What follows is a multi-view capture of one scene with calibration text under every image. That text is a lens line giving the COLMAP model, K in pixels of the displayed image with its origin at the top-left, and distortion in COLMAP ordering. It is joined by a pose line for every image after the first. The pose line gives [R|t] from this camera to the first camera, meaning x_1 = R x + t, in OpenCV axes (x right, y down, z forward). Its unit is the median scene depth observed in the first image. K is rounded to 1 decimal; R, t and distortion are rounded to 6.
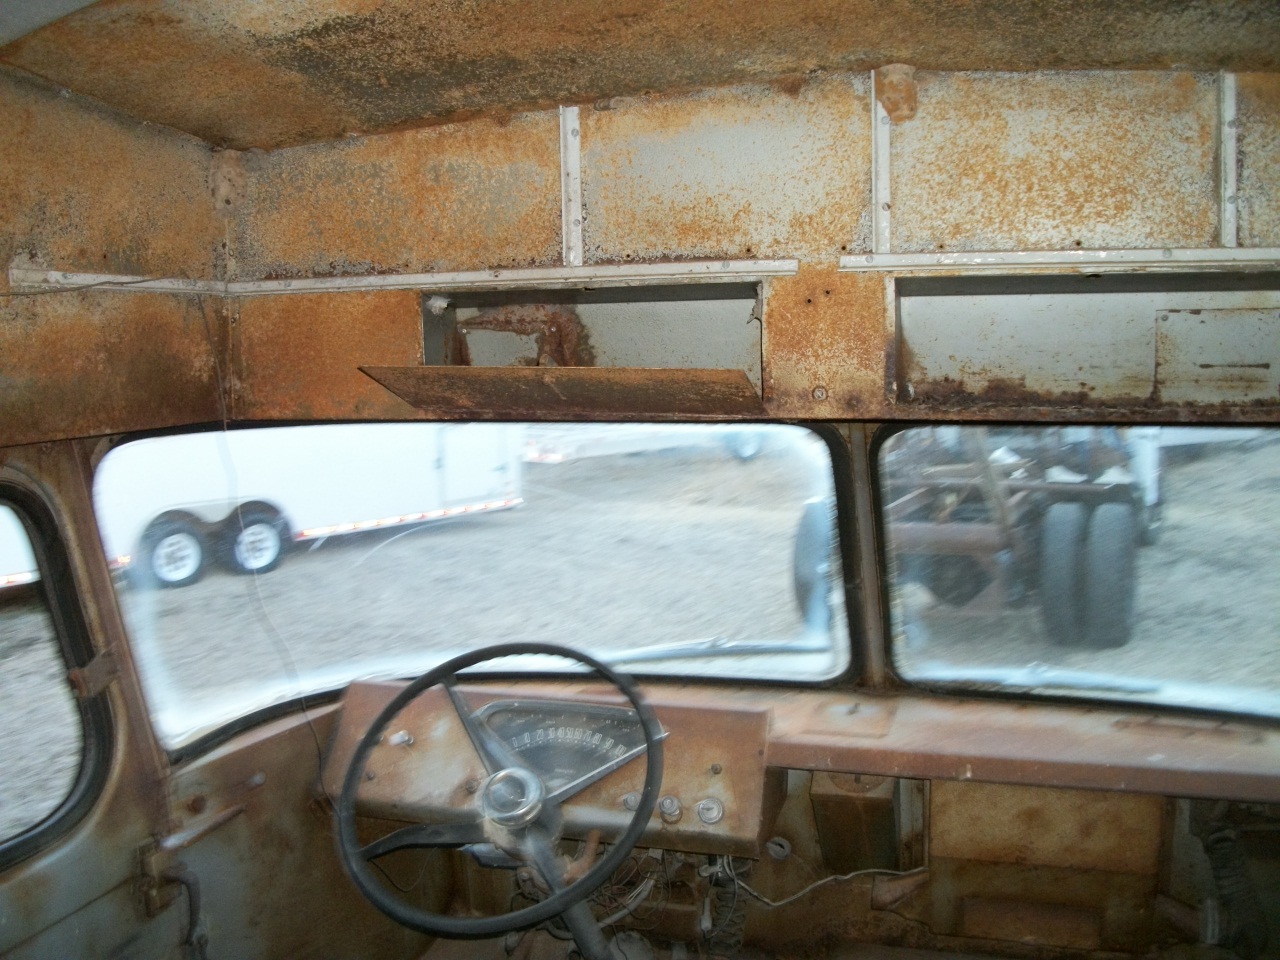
lens RADIAL K [[1246.1, 0, 640.0], [0, 1246.1, 480.0], [0, 0, 1]] dist [-0.134348, 0.133299]
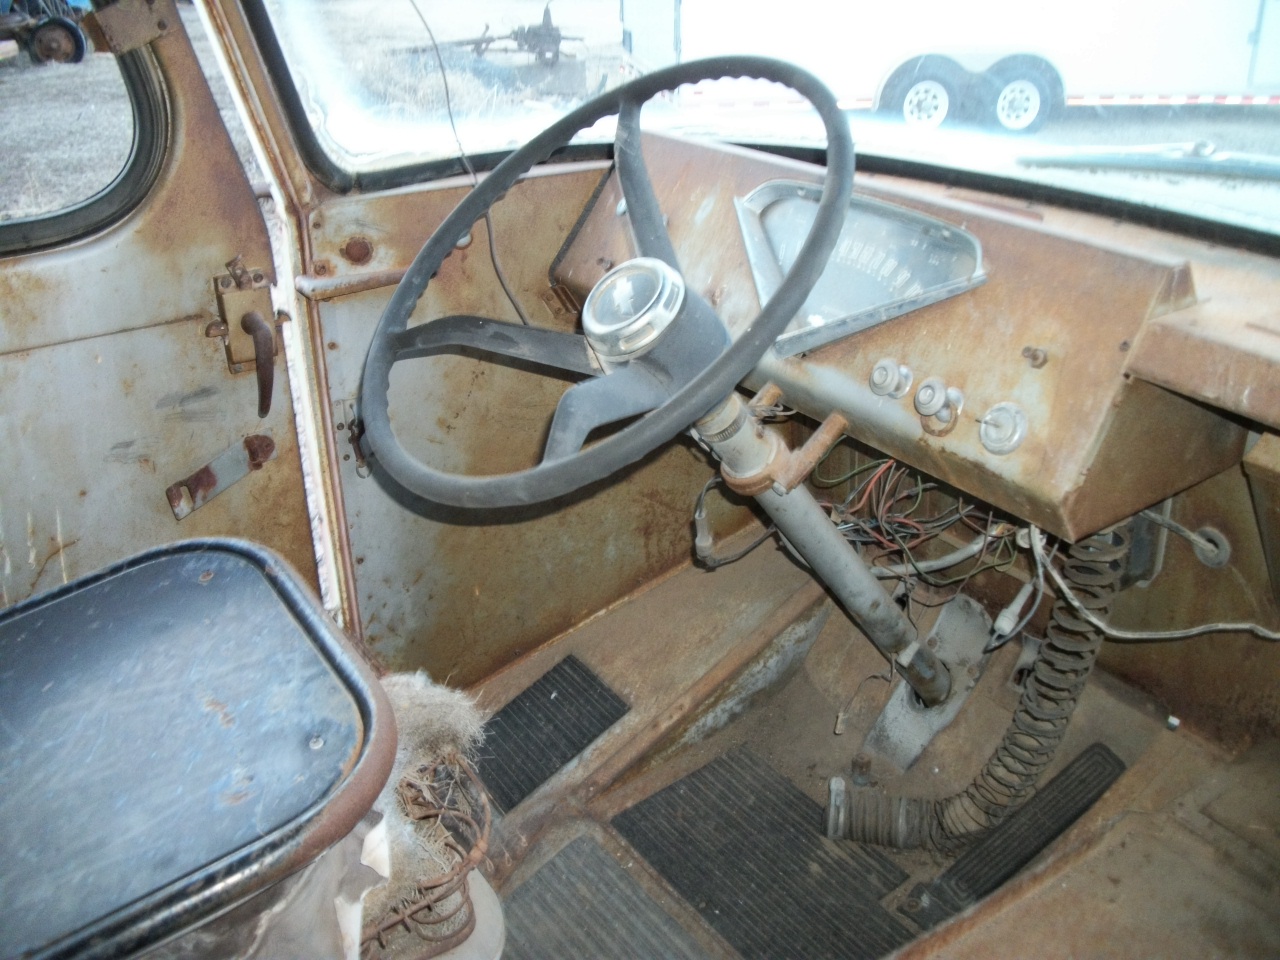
lens RADIAL K [[1246.1, 0, 640.0], [0, 1246.1, 480.0], [0, 0, 1]] dist [-0.134348, 0.133299]
pose [[0.798128, 0.282254, -0.532282, 0.216180], [-0.091764, 0.930115, 0.355619, 0.112986], [0.595458, -0.234985, 0.768252, 0.489271]]
